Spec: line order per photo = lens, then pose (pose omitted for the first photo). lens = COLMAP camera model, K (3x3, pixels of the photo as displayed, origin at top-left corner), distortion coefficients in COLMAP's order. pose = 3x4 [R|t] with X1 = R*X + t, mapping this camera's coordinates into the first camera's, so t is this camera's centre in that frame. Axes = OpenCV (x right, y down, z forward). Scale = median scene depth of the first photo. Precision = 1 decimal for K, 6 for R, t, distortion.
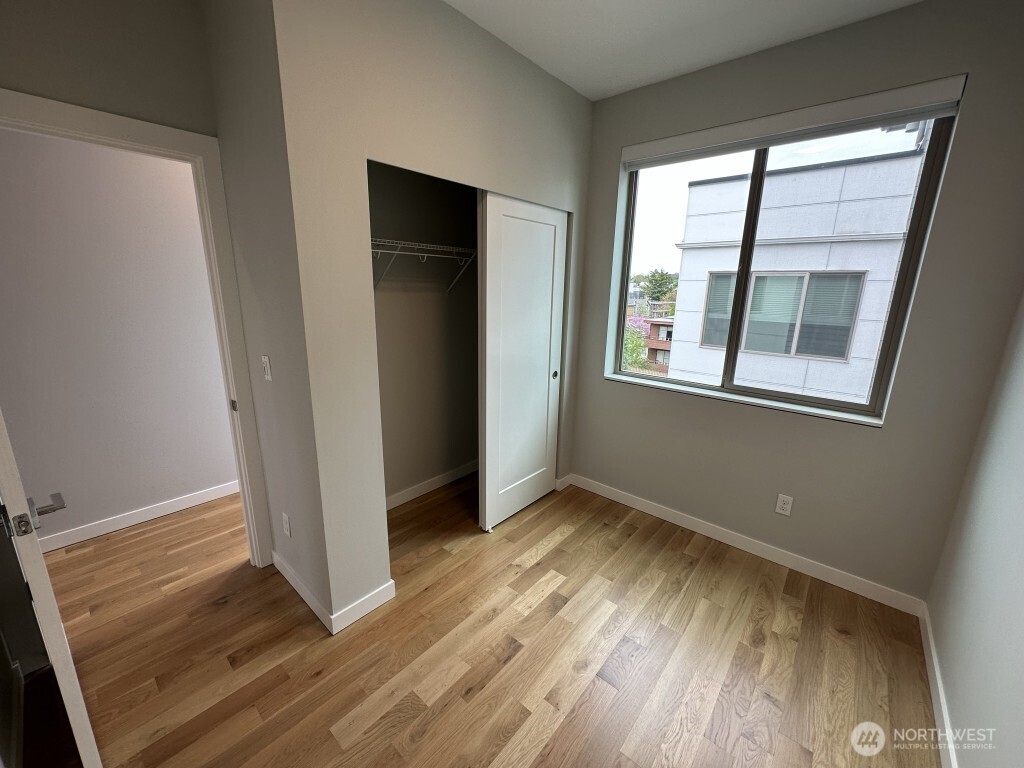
lens RADIAL K [[407.9, 0, 511.2], [0, 407.9, 386.7], [0, 0, 1]] dist [-0.001333, 0.000150]
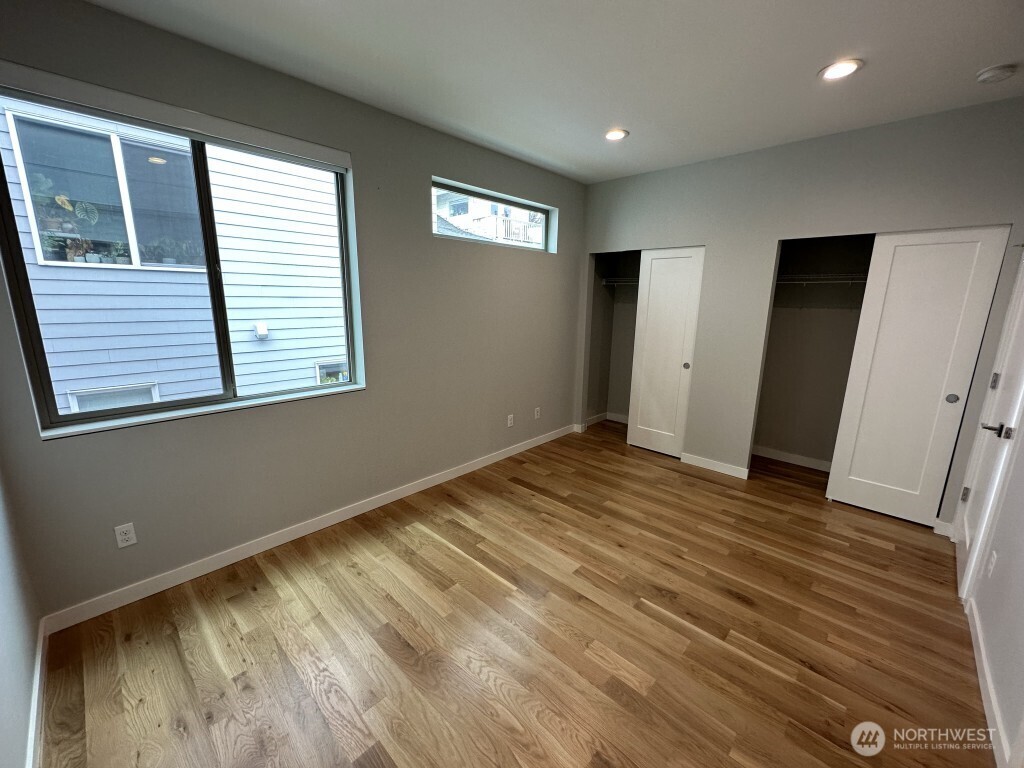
lens RADIAL K [[407.9, 0, 512.0], [0, 407.9, 383.9], [0, 0, 1]] dist [-0.001333, 0.000150]
pose [[0.057759, -0.220909, 0.973583, -0.148254], [0.221411, 0.953759, 0.203276, -0.031525], [-0.973468, 0.203821, 0.104000, 0.118999]]
